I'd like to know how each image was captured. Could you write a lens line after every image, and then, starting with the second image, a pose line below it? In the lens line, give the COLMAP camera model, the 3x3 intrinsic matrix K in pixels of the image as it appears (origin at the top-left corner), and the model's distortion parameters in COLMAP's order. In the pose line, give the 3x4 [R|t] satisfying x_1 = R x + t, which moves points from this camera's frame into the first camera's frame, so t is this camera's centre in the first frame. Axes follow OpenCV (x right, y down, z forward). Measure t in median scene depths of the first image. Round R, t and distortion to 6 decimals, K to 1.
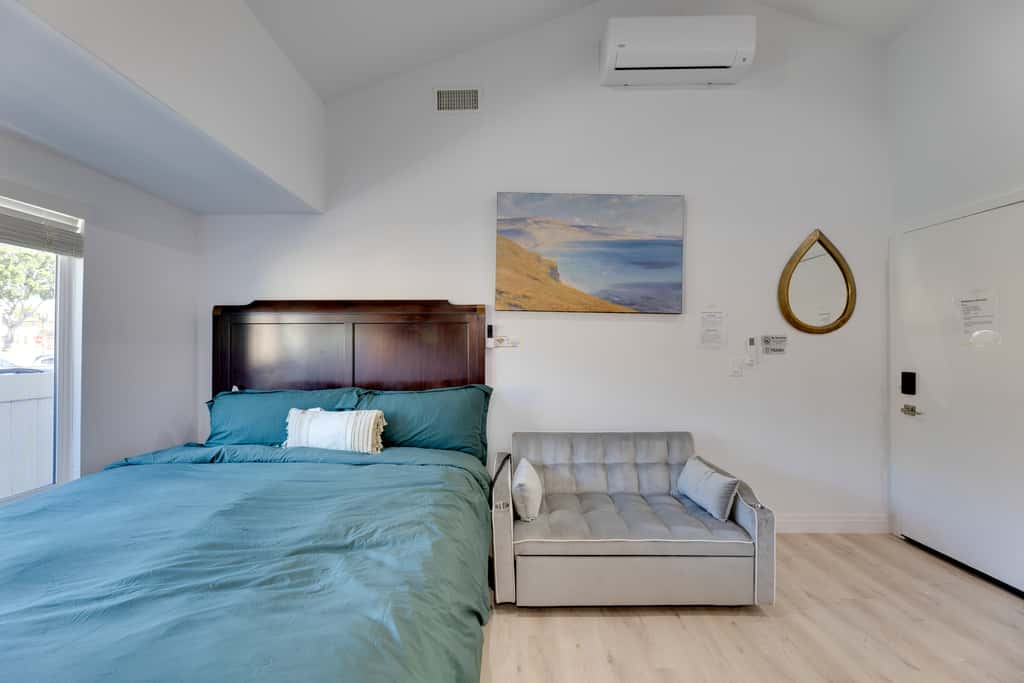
lens RADIAL K [[413.0, 0, 504.3], [0, 413.0, 344.6], [0, 0, 1]] dist [0.001649, 0.000671]
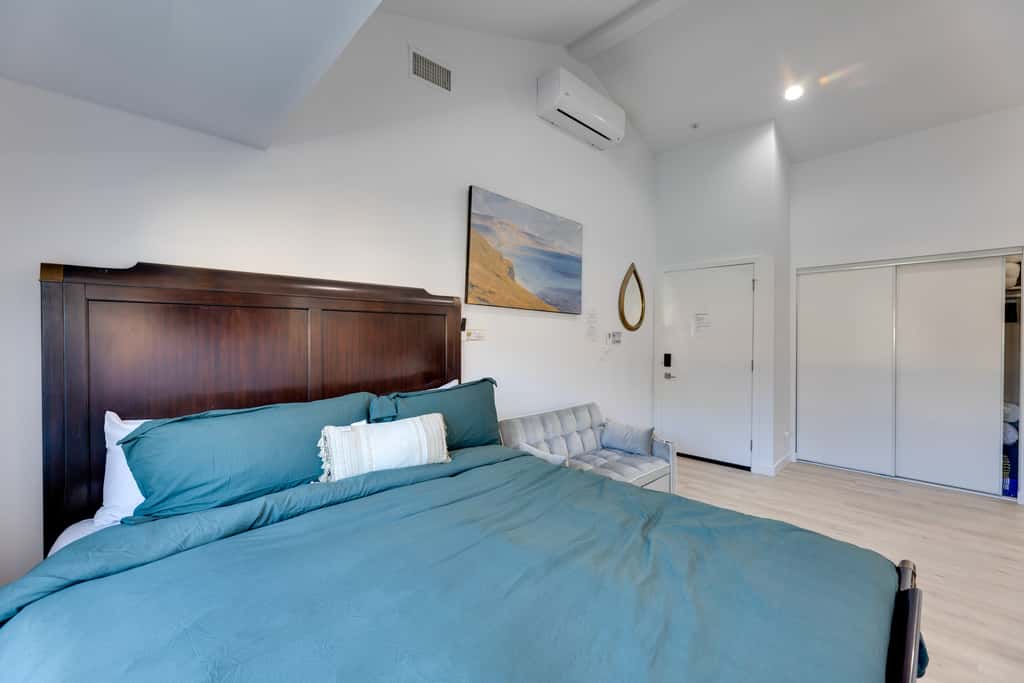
lens RADIAL K [[413.0, 0, 515.7], [0, 413.0, 341.7], [0, 0, 1]] dist [0.001649, 0.000671]
pose [[0.712400, -0.006971, 0.701739, -0.643742], [-0.005141, 0.999872, 0.015152, -0.006282], [-0.701755, -0.014402, 0.712273, 0.208506]]
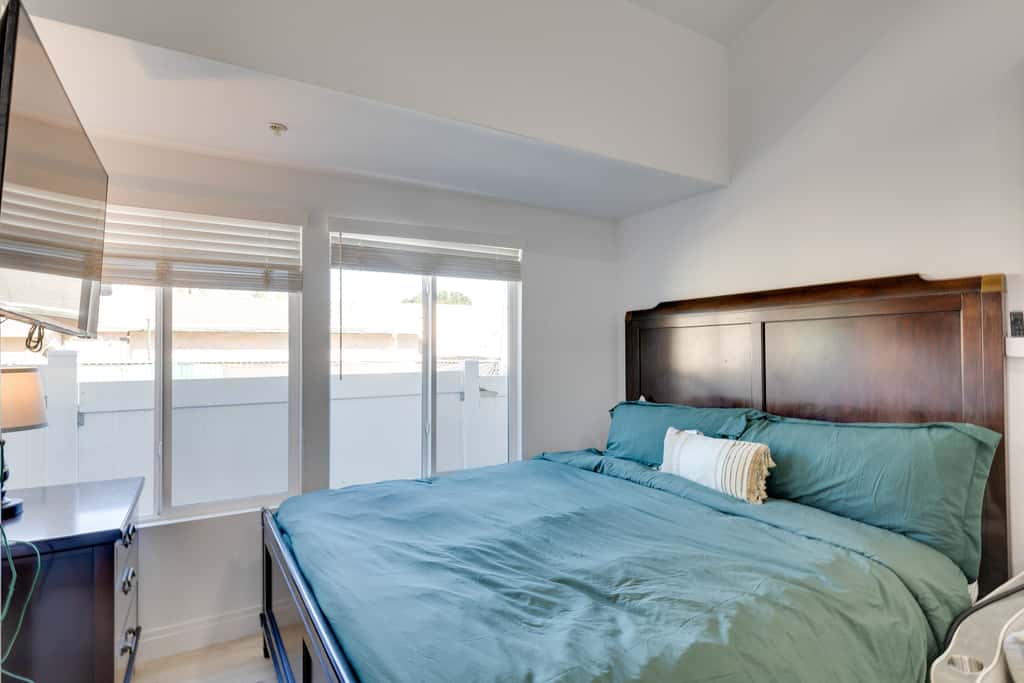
lens RADIAL K [[518.4, 0, 511.1], [0, 518.4, 340.7], [0, 0, 1]] dist [-0.001033, -0.000772]
pose [[0.529083, -0.022437, -0.848273, 0.183312], [0.006971, 0.999732, -0.022095, -0.001531], [0.848541, 0.005777, 0.529098, 0.128272]]
